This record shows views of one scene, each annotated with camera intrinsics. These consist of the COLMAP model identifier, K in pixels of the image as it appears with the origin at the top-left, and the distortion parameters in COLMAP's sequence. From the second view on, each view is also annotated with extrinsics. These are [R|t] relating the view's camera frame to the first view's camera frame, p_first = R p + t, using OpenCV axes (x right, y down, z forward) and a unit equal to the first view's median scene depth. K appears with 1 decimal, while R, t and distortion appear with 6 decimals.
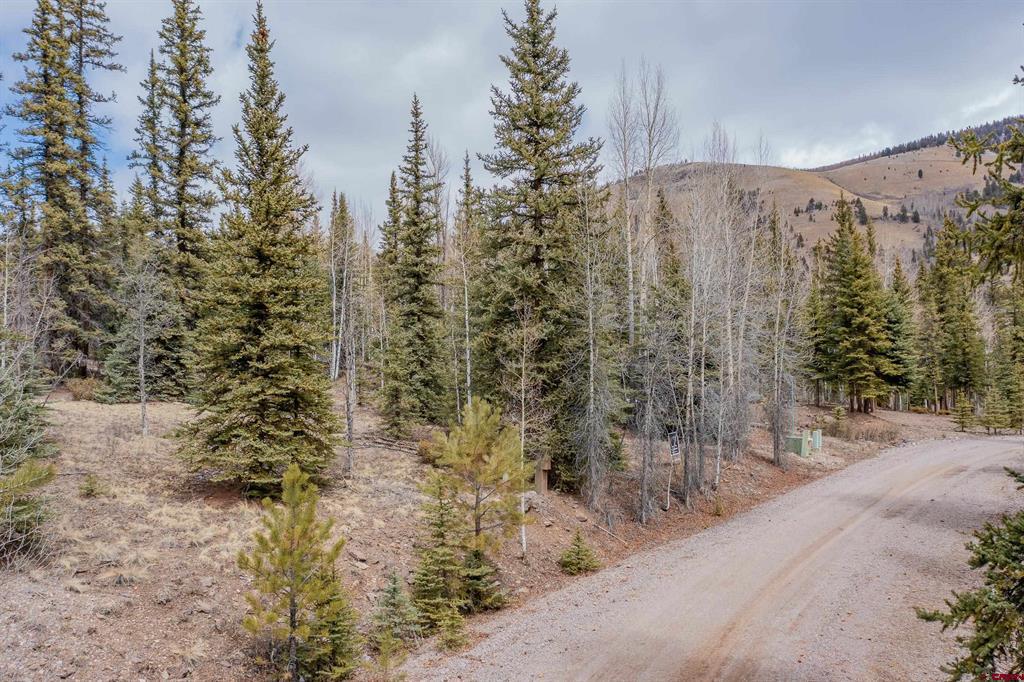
lens RADIAL K [[818.5, 0, 513.4], [0, 818.5, 344.4], [0, 0, 1]] dist [-0.015671, 0.007818]
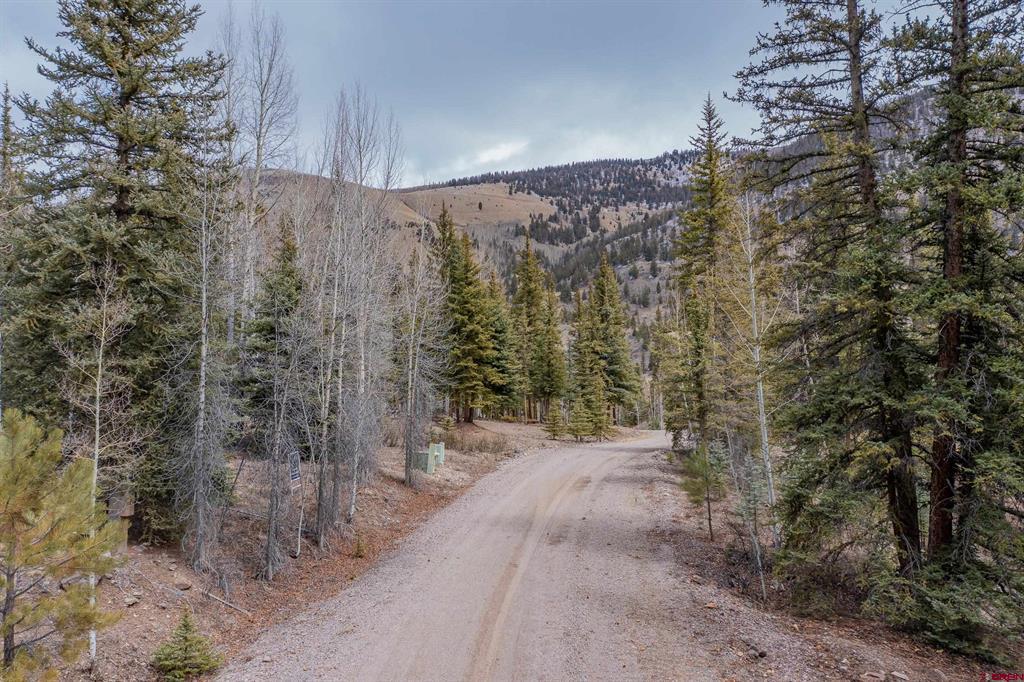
lens RADIAL K [[818.5, 0, 511.0], [0, 818.5, 343.0], [0, 0, 1]] dist [-0.015671, 0.007818]
pose [[0.873652, 0.032939, 0.485435, -0.011329], [-0.026130, 0.999442, -0.020789, 0.011798], [-0.485849, 0.005478, 0.874025, 0.194627]]
